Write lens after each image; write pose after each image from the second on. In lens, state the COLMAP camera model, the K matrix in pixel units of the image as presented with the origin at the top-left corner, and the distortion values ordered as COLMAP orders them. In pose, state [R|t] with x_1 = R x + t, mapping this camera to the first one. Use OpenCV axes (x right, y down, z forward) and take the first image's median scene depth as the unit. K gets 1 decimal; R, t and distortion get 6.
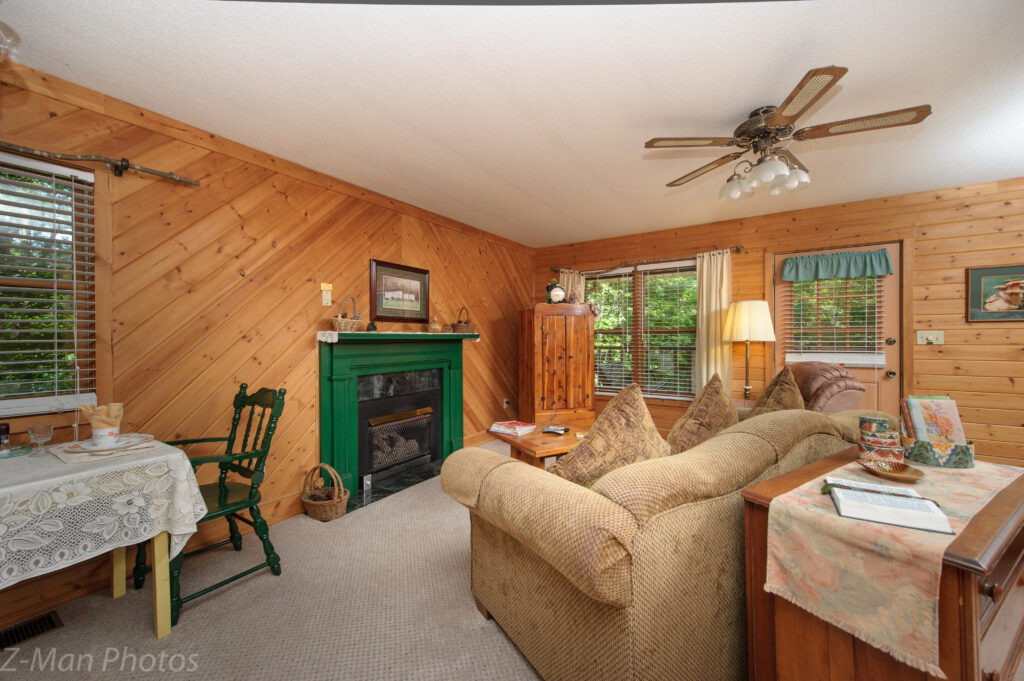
lens RADIAL K [[393.1, 0, 512.0], [0, 393.1, 340.5], [0, 0, 1]] dist [0.007785, -0.000132]
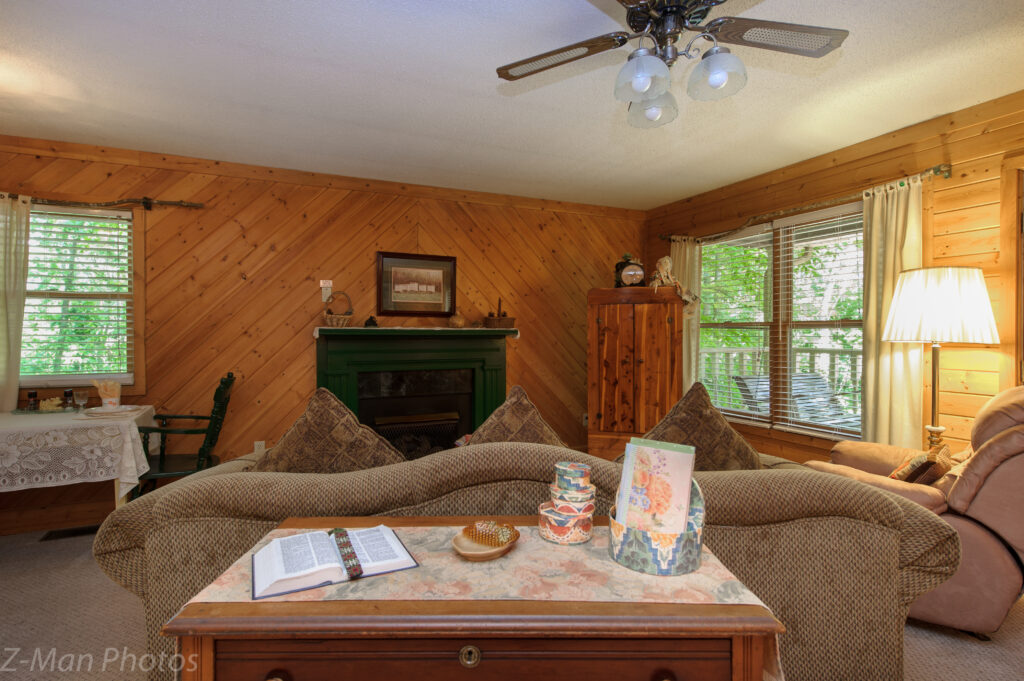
lens RADIAL K [[506.6, 0, 512.0], [0, 506.6, 340.5], [0, 0, 1]] dist [0.009186, 0.000348]
pose [[0.847659, 0.012380, -0.530396, 0.594616], [-0.007821, 0.999911, 0.010841, -0.005774], [0.530483, -0.005041, 0.847680, 0.128060]]
